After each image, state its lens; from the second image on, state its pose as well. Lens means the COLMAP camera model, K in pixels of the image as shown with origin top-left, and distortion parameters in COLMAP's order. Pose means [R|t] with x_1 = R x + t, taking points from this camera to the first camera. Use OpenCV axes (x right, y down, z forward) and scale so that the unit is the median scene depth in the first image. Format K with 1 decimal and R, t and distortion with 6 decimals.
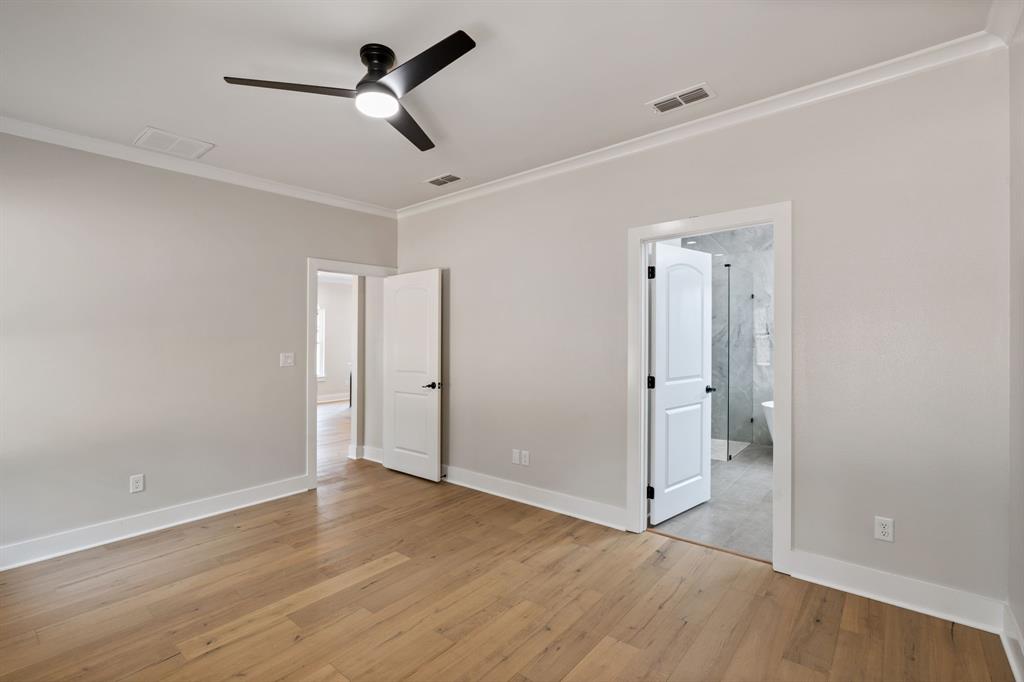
lens RADIAL K [[465.2, 0, 513.5], [0, 465.2, 335.9], [0, 0, 1]] dist [-0.004376, -0.000314]
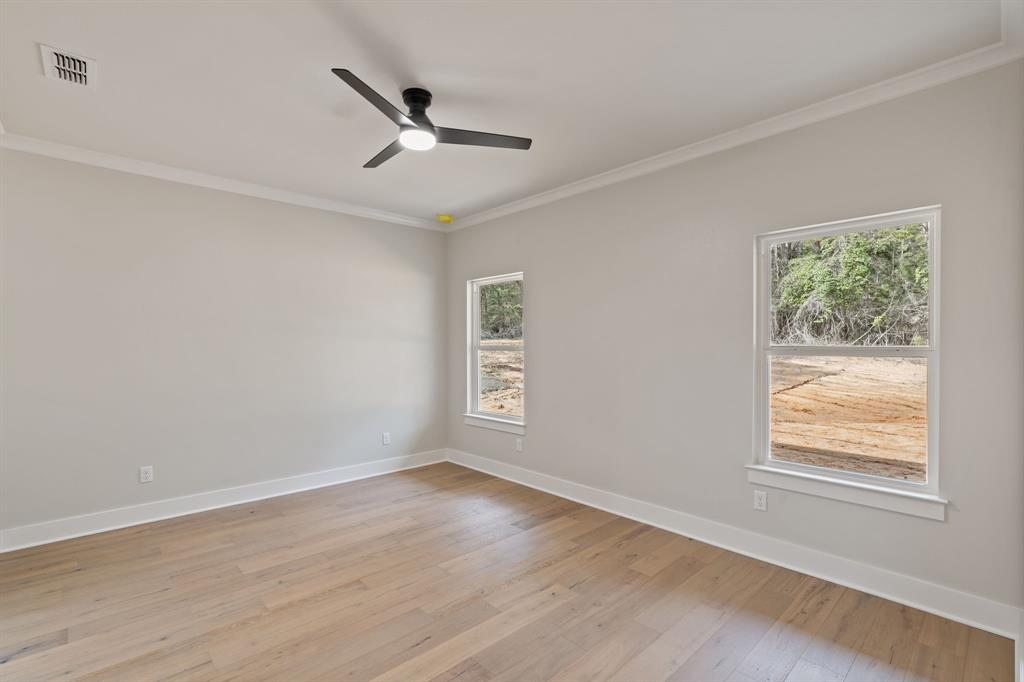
lens RADIAL K [[465.2, 0, 506.1], [0, 465.2, 342.9], [0, 0, 1]] dist [-0.004376, -0.000314]
pose [[-0.988317, 0.011417, 0.151986, -0.653974], [0.011656, 0.999932, 0.000677, 0.015045], [-0.151968, 0.002441, -0.988382, 1.980391]]
